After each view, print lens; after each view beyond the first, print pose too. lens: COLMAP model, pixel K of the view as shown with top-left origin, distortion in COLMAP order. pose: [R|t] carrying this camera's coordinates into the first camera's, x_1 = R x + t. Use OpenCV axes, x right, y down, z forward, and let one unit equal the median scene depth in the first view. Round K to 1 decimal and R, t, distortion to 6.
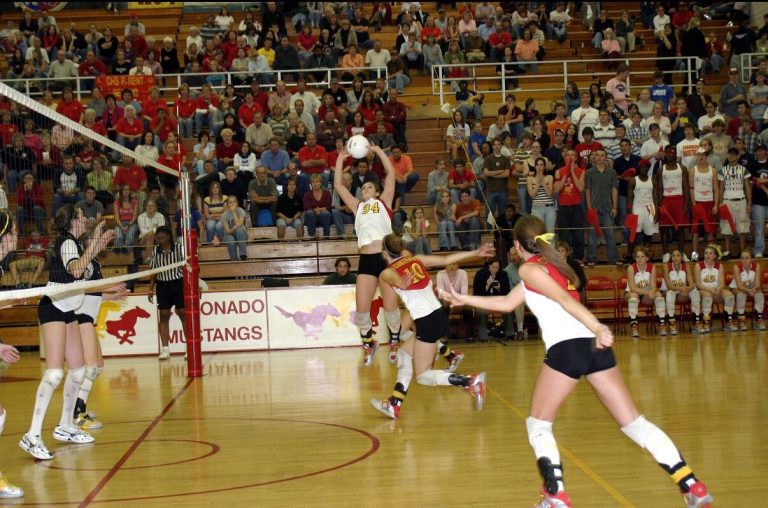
lens RADIAL K [[312.2, 0, 384.0], [0, 312.2, 254.2], [0, 0, 1]] dist [-0.000200, -0.000166]
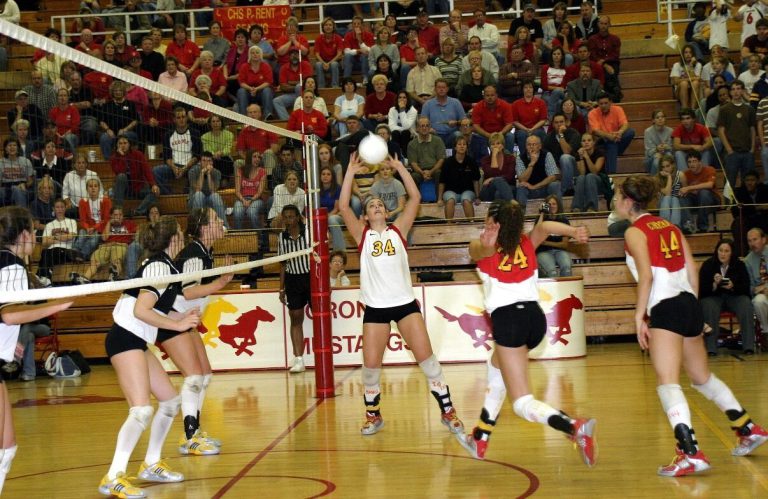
lens RADIAL K [[411.0, 0, 383.6], [0, 411.0, 250.0], [0, 0, 1]] dist [0.006558, 0.003347]
pose [[0.999503, -0.002003, -0.031455, -0.450970], [0.002550, 0.999846, 0.017354, 0.008855], [0.031416, -0.017426, 0.999354, -0.012095]]
